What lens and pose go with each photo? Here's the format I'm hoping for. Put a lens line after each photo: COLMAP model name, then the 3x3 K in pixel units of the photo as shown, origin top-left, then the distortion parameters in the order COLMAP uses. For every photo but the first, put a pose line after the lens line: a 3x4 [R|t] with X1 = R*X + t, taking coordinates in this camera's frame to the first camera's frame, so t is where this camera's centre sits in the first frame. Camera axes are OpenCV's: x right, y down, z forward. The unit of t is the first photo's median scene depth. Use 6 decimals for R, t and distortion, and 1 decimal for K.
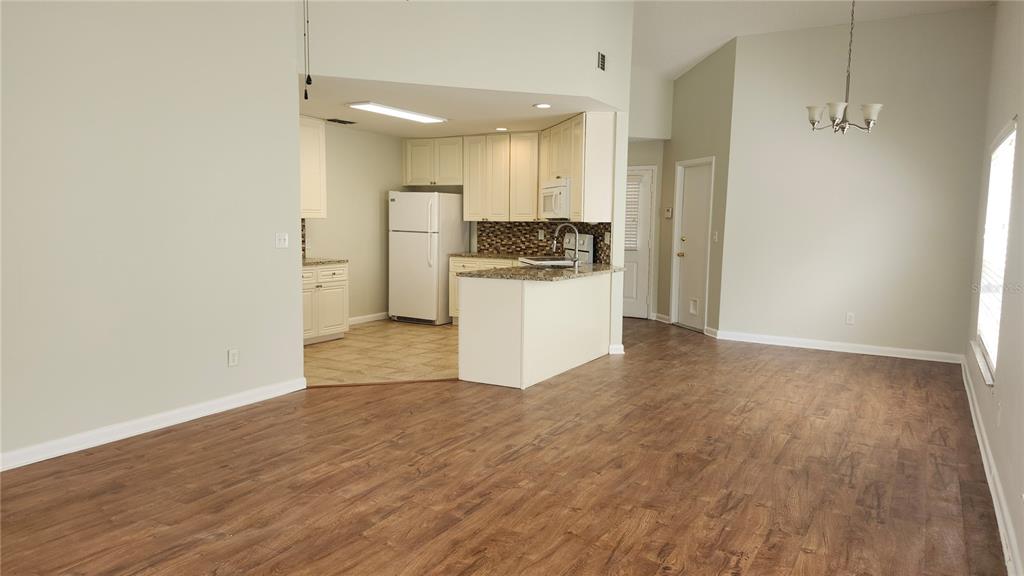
lens RADIAL K [[707.3, 0, 507.8], [0, 707.3, 292.6], [0, 0, 1]] dist [0.104220, -0.140684]
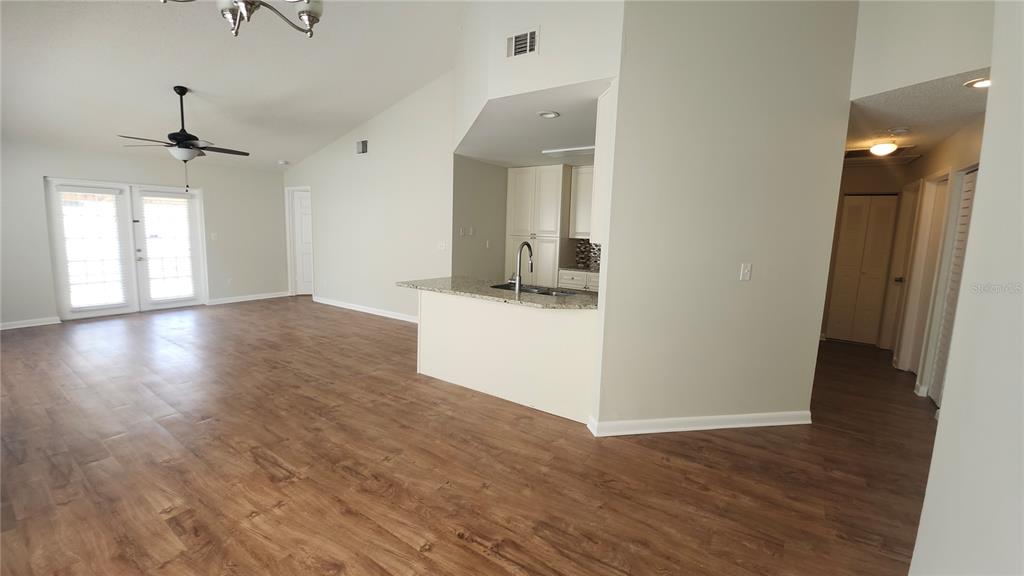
lens RADIAL K [[406.5, 0, 511.5], [0, 406.5, 280.2], [0, 0, 1]] dist [-0.002239, -0.009546]
pose [[-0.066284, 0.103632, -0.992405, 0.821795], [-0.138903, 0.983949, 0.112026, -0.145838], [0.988085, 0.145274, -0.050826, 1.387730]]
